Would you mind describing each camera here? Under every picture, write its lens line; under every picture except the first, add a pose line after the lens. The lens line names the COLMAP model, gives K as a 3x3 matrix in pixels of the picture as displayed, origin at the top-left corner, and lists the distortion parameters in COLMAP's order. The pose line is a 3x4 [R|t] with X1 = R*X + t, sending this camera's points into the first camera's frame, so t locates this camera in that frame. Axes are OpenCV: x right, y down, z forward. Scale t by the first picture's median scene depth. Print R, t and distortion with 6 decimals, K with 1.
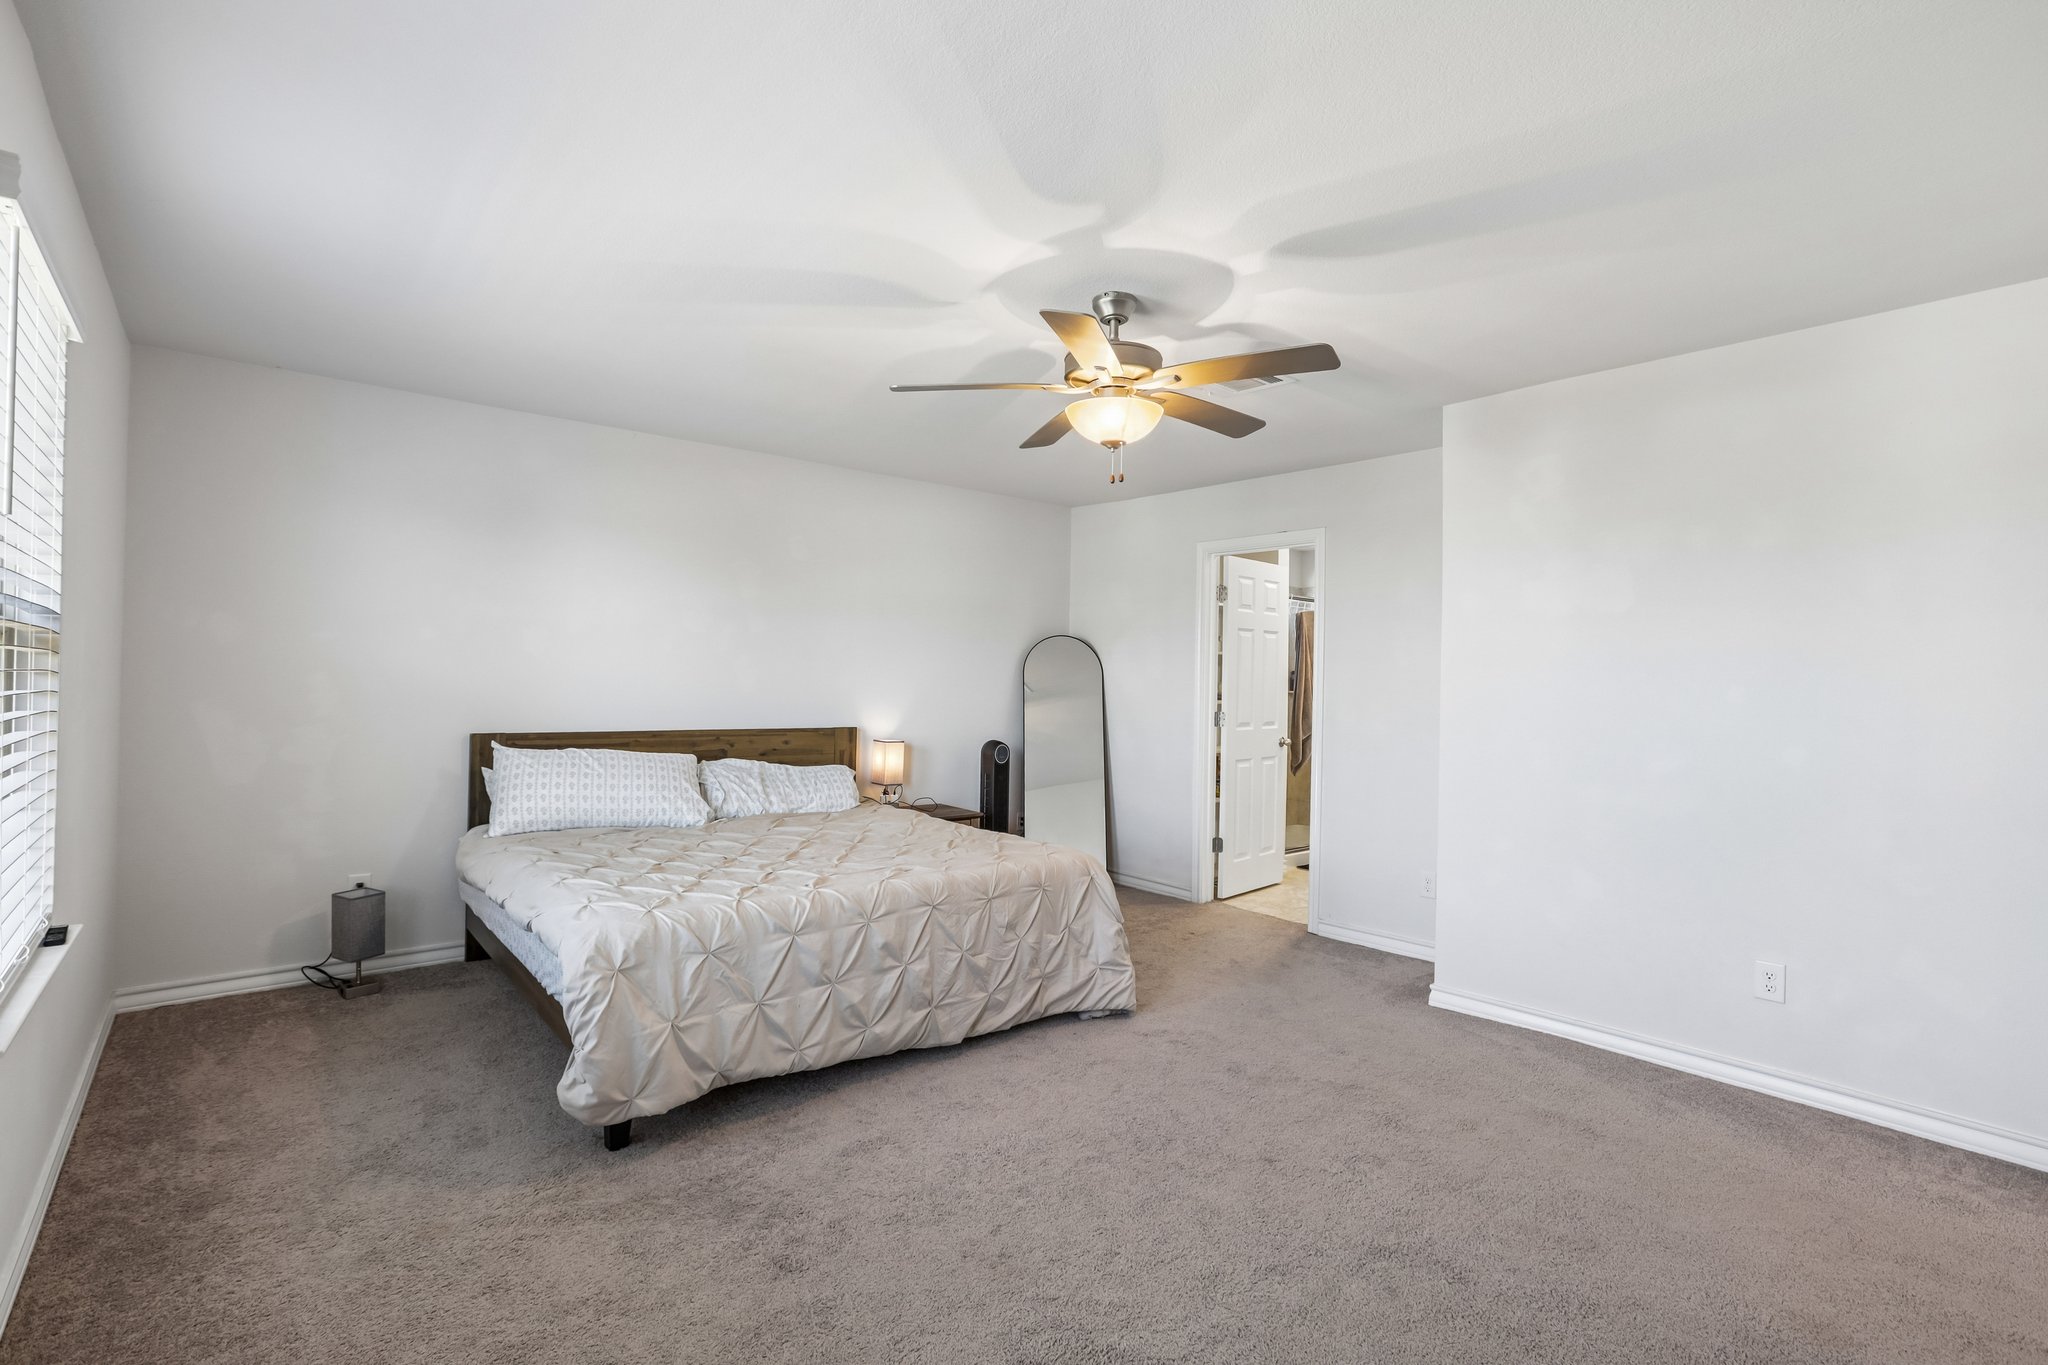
lens RADIAL K [[914.3, 0, 1020.7], [0, 914.3, 666.2], [0, 0, 1]] dist [-0.024846, 0.009385]
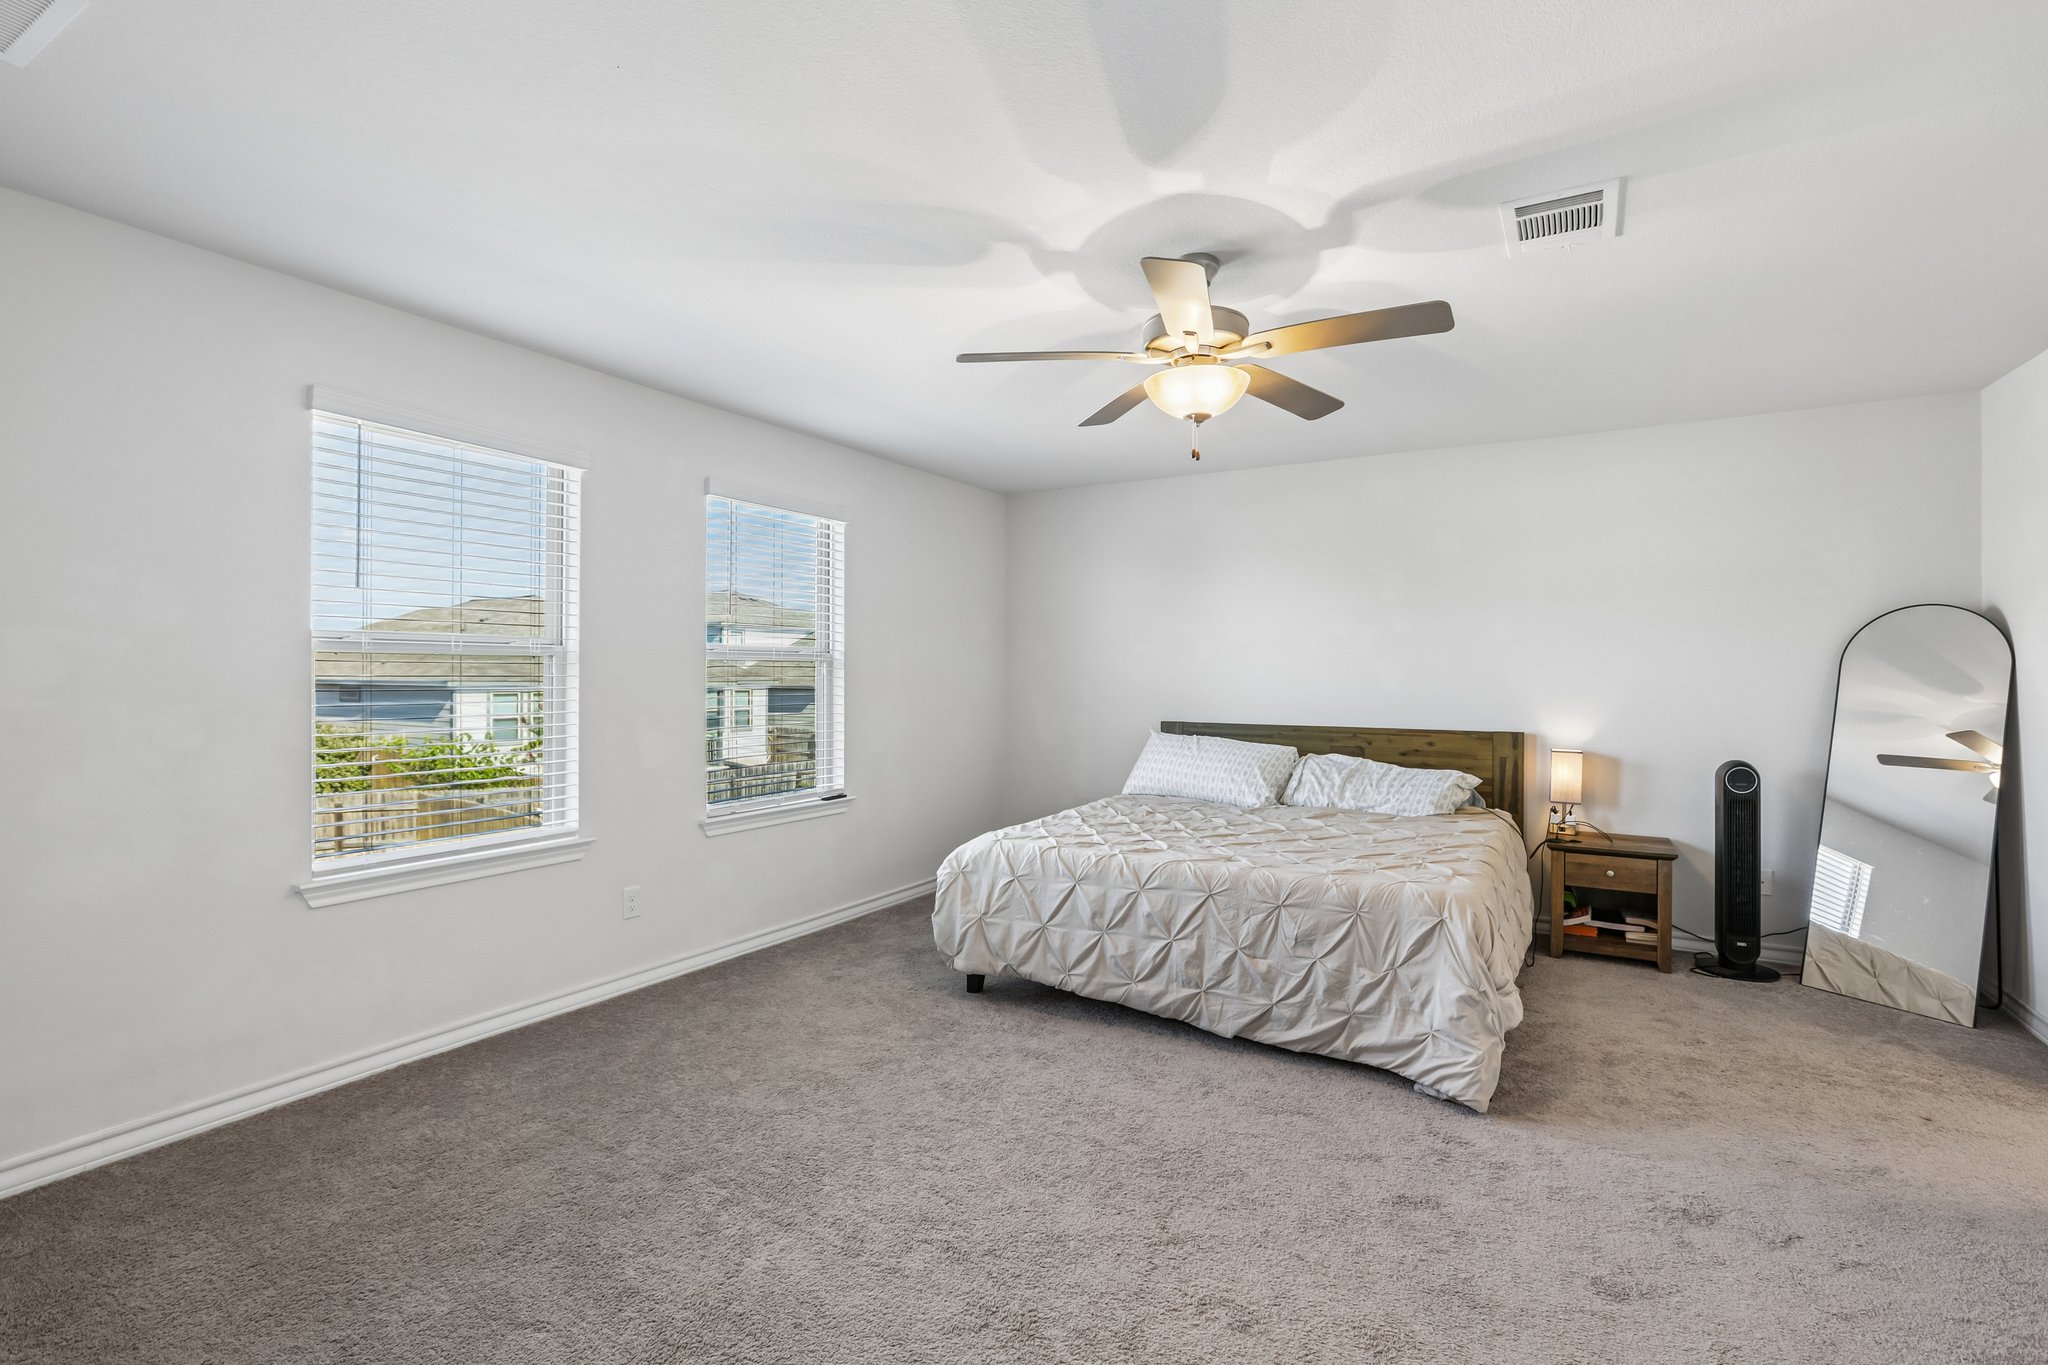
lens RADIAL K [[907.7, 0, 1070.3], [0, 907.7, 685.9], [0, 0, 1]] dist [-0.003097, 0.009085]
pose [[0.367035, -0.010878, -0.930143, 0.790459], [0.022239, 0.999748, -0.002917, 0.026216], [0.929941, -0.019615, 0.367185, 0.473114]]
